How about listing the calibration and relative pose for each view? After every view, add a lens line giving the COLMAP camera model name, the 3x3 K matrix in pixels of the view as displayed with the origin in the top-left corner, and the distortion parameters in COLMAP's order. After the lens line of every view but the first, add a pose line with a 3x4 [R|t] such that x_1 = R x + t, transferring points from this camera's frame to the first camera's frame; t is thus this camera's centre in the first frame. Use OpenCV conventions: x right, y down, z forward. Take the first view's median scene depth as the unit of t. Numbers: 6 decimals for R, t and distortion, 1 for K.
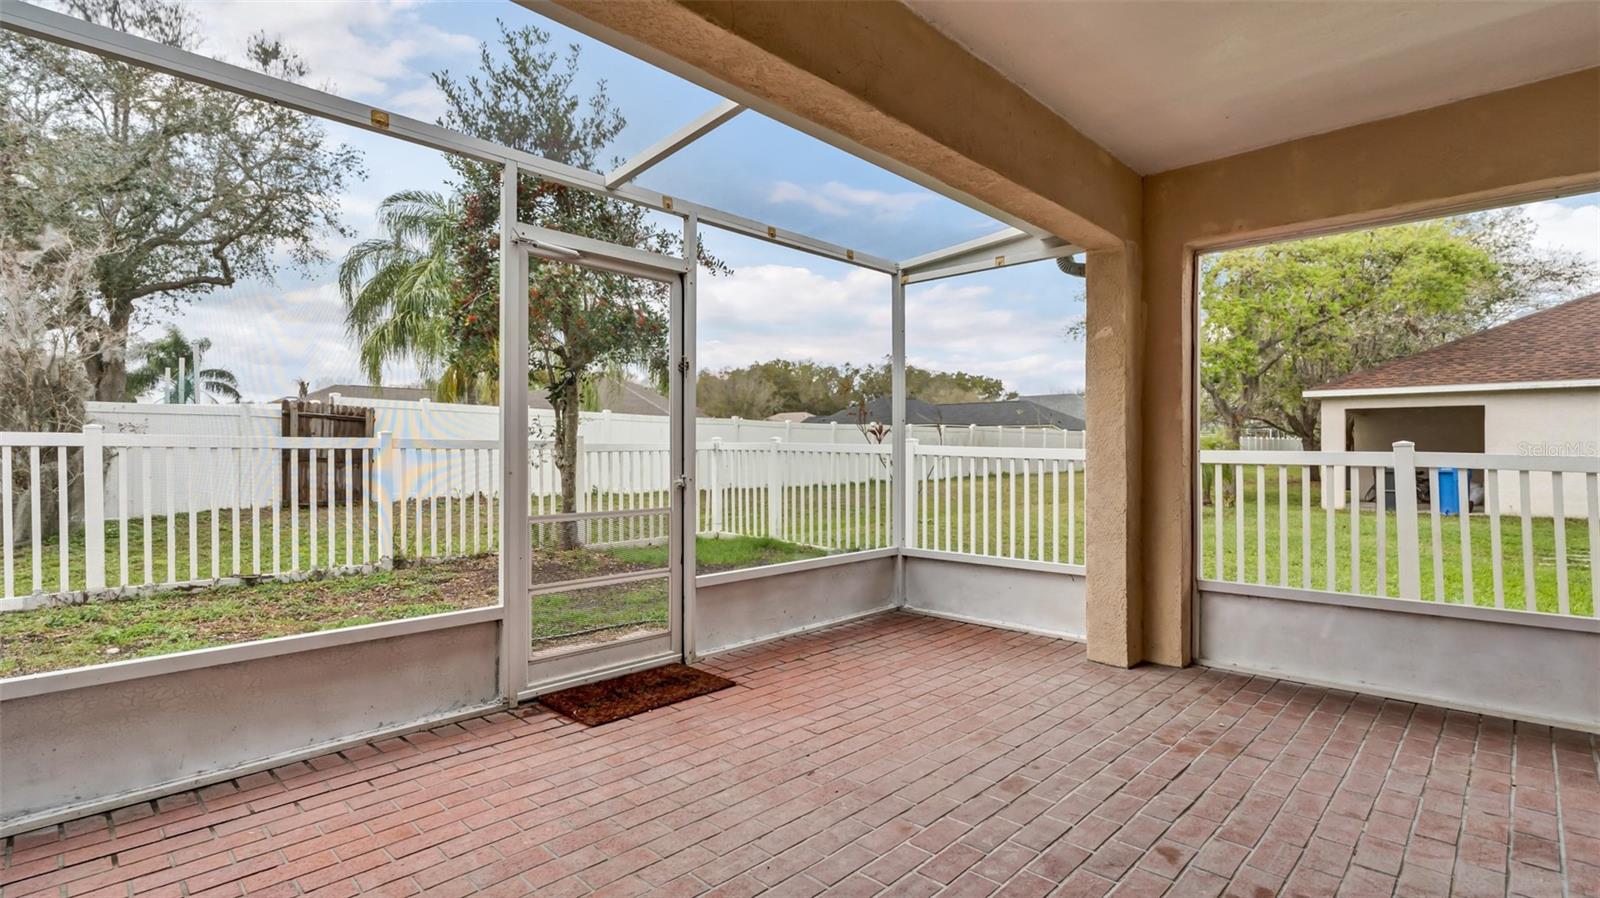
lens RADIAL K [[744.7, 0, 808.0], [0, 744.7, 450.9], [0, 0, 1]] dist [-0.001567, 0.000214]
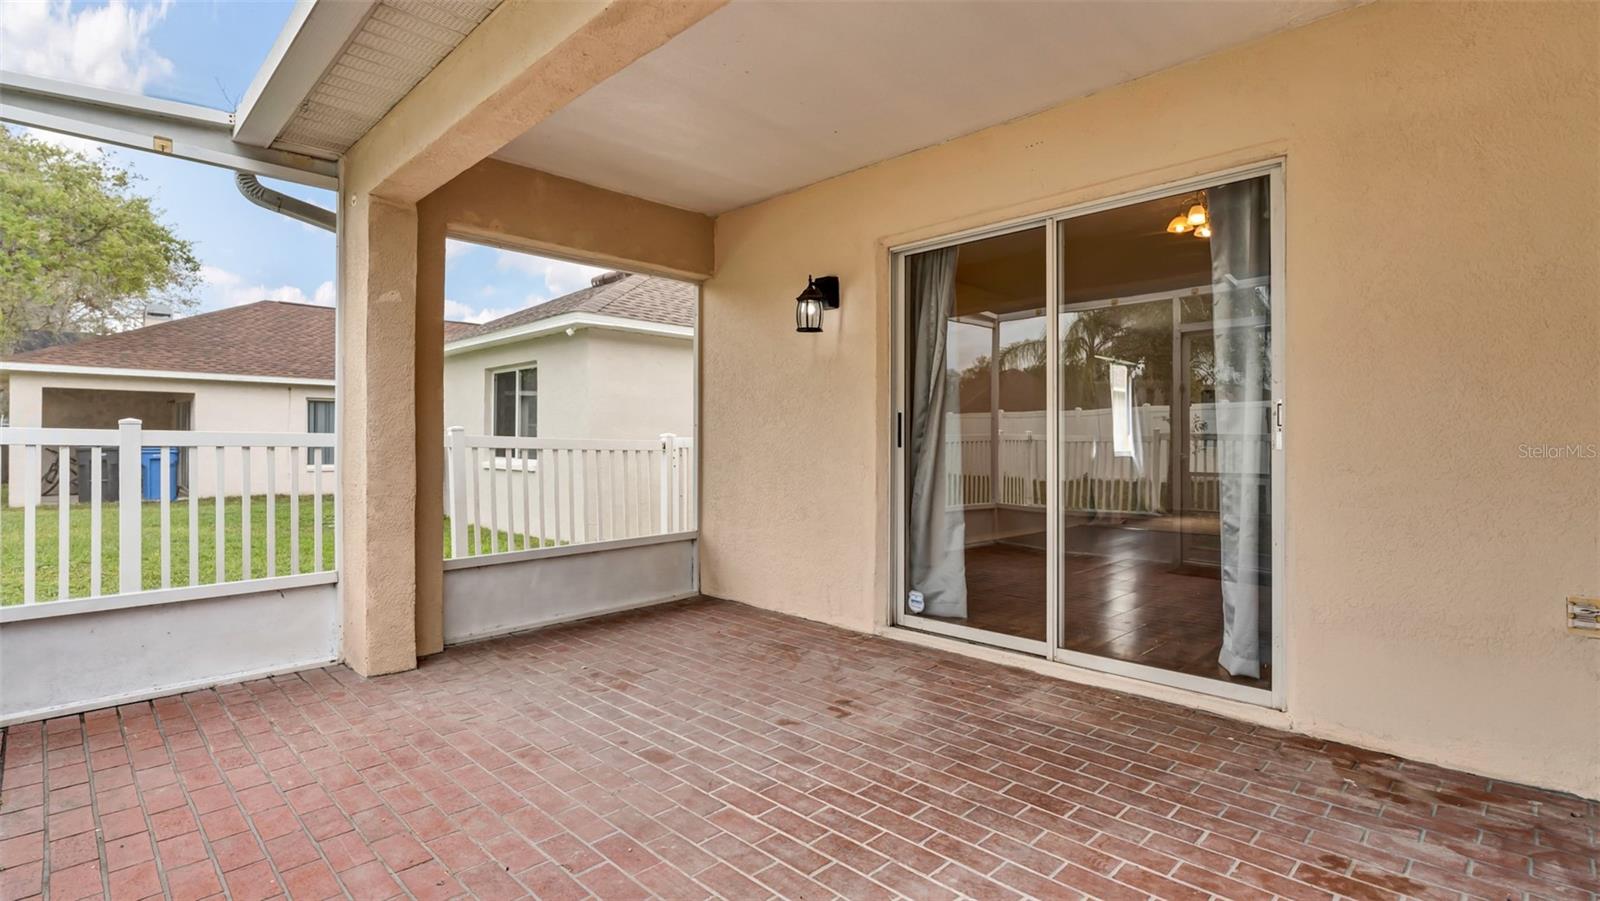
lens RADIAL K [[769.2, 0, 782.7], [0, 769.2, 438.5], [0, 0, 1]] dist [-0.002930, -0.000709]
pose [[0.032953, -0.000332, 0.999457, -0.495993], [0.001030, 0.999999, 0.000298, 0.008893], [-0.999456, 0.001020, 0.032954, 0.510793]]
